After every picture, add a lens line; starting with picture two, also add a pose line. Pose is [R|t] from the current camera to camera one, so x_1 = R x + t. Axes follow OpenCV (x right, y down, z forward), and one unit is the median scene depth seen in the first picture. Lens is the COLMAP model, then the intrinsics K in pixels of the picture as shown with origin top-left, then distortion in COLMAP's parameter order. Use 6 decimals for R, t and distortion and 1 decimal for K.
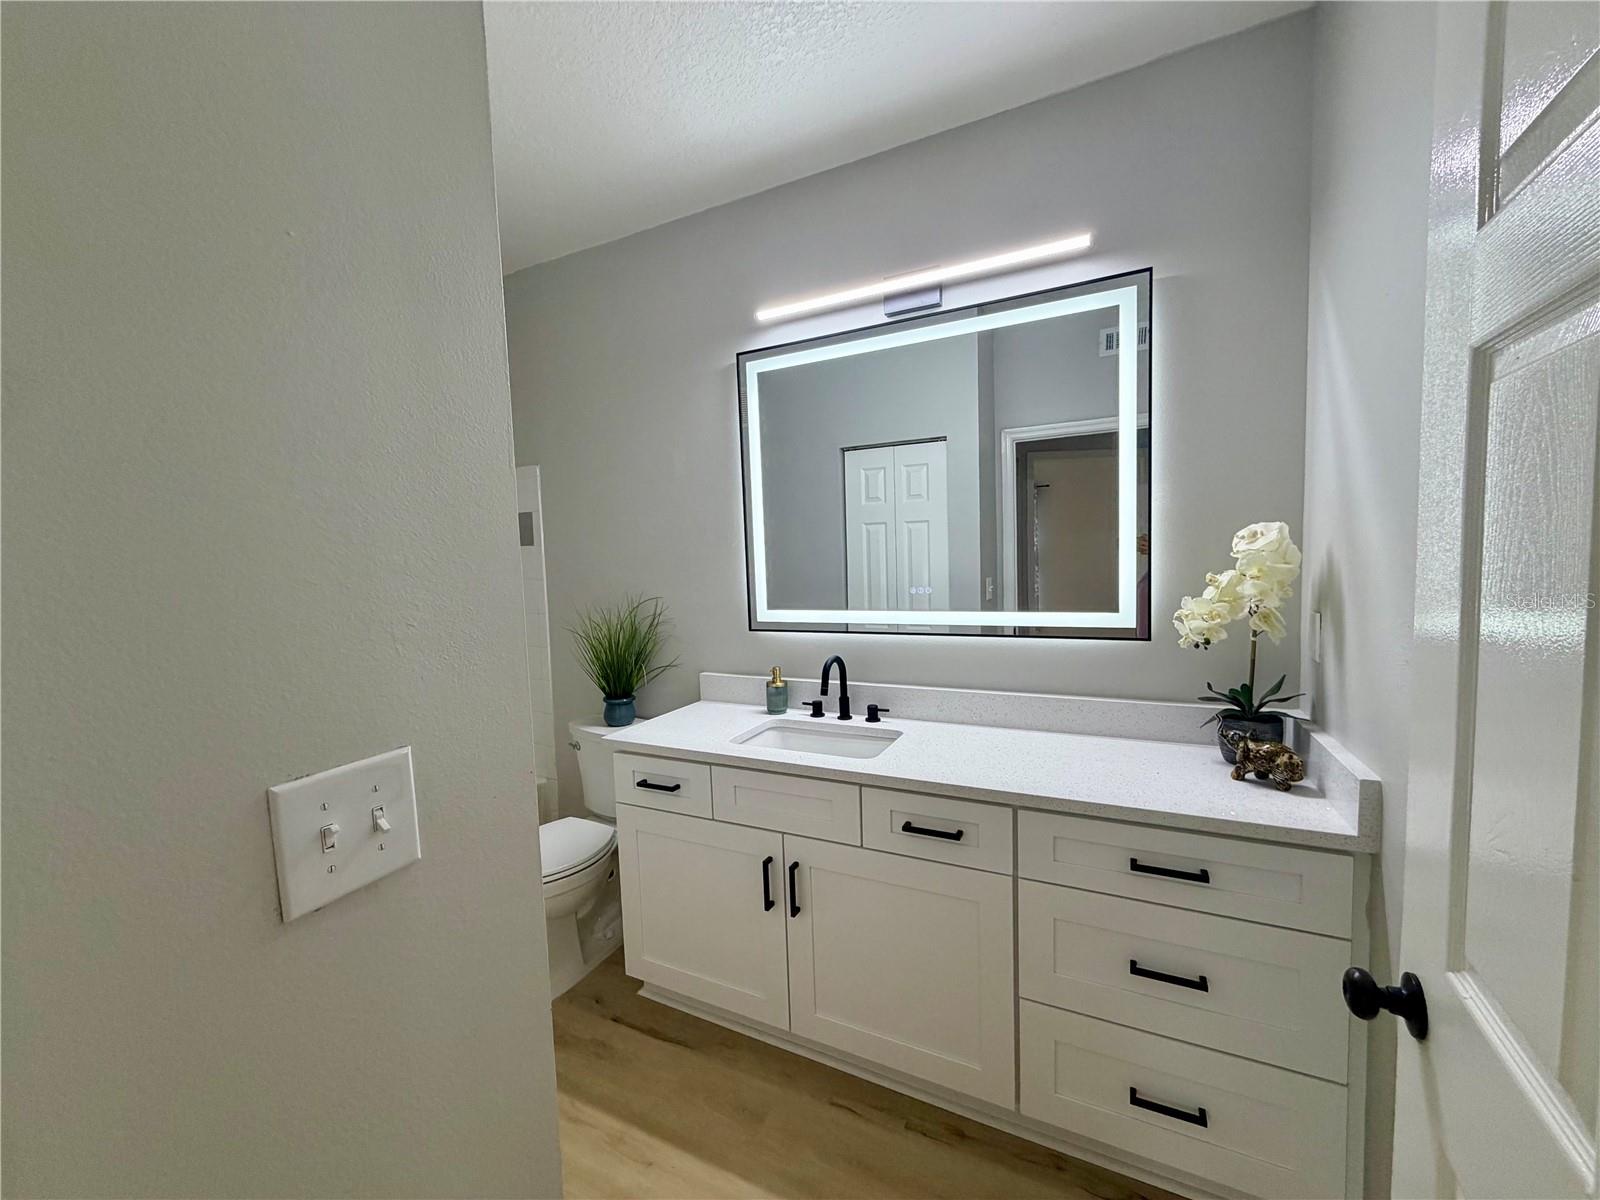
lens RADIAL K [[635.5, 0, 797.4], [0, 635.5, 605.5], [0, 0, 1]] dist [-0.001404, -0.000014]
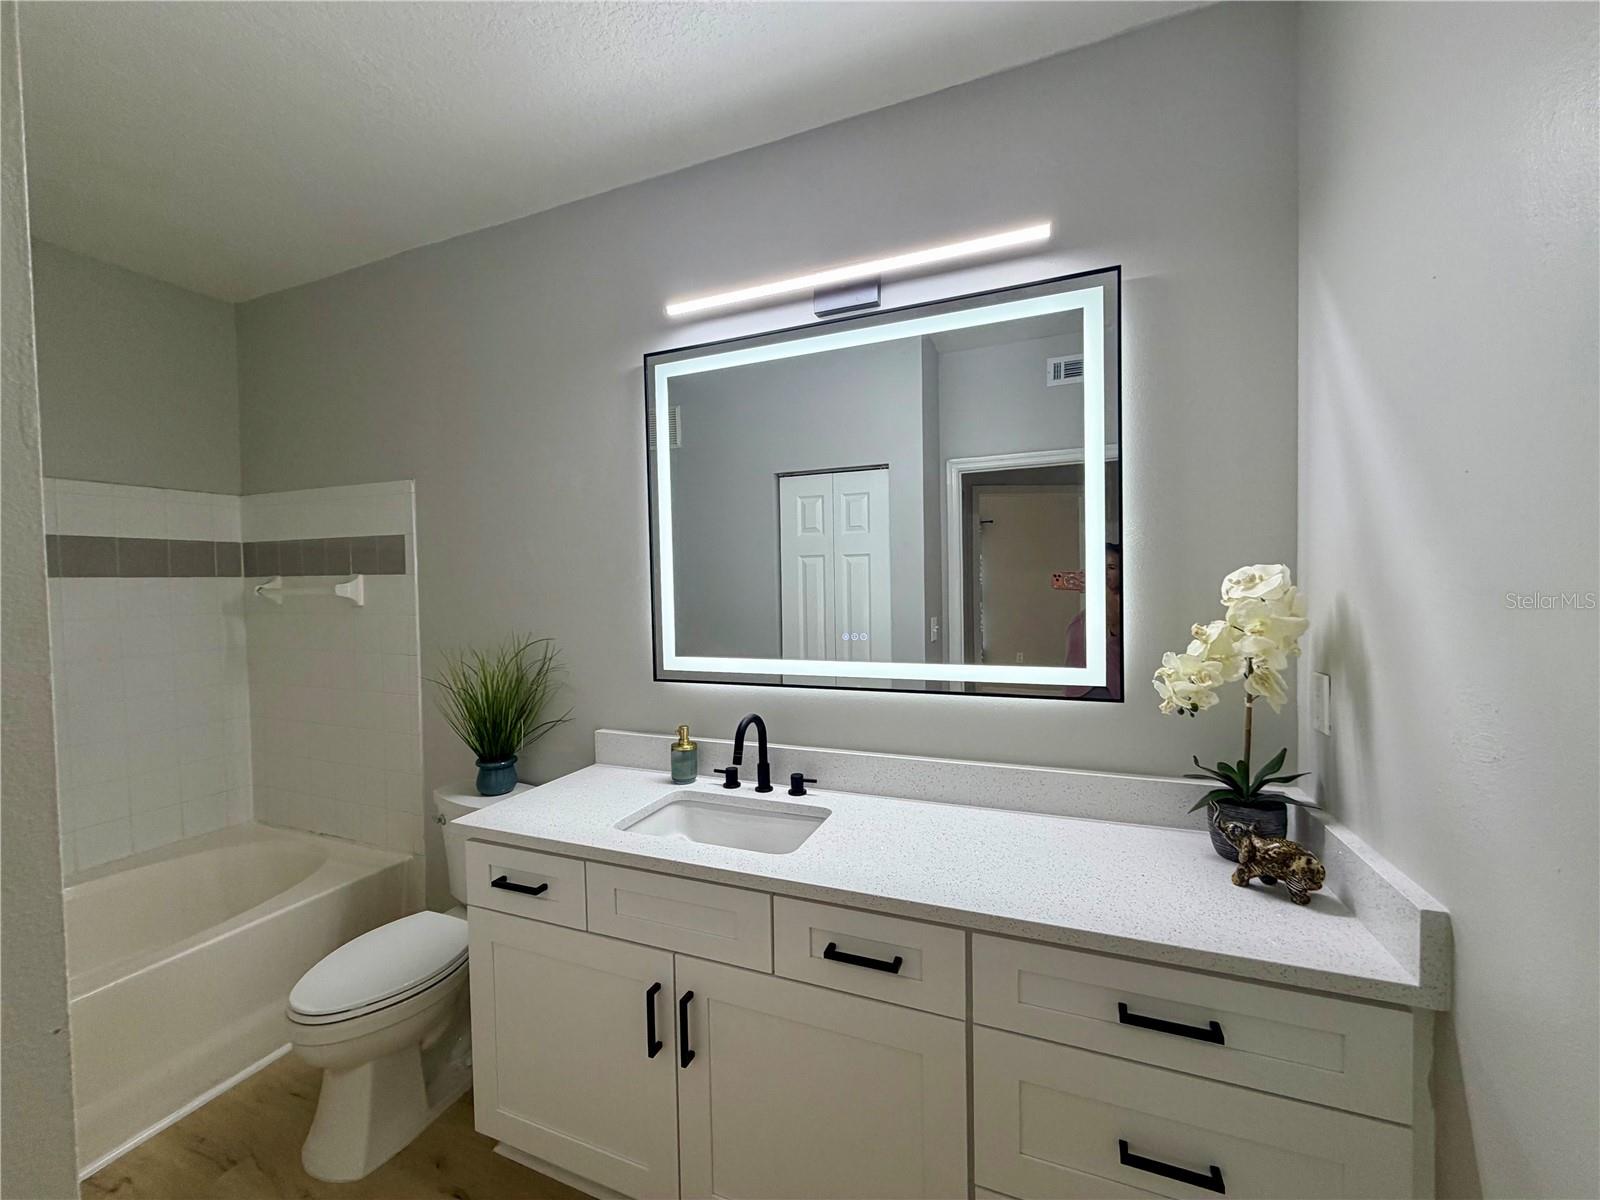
lens RADIAL K [[635.5, 0, 799.5], [0, 635.5, 607.8], [0, 0, 1]] dist [-0.001404, -0.000014]
pose [[0.996333, 0.012806, 0.084600, 0.055241], [-0.008899, 0.998884, -0.046393, -0.025050], [-0.085099, 0.045470, 0.995334, 0.187605]]
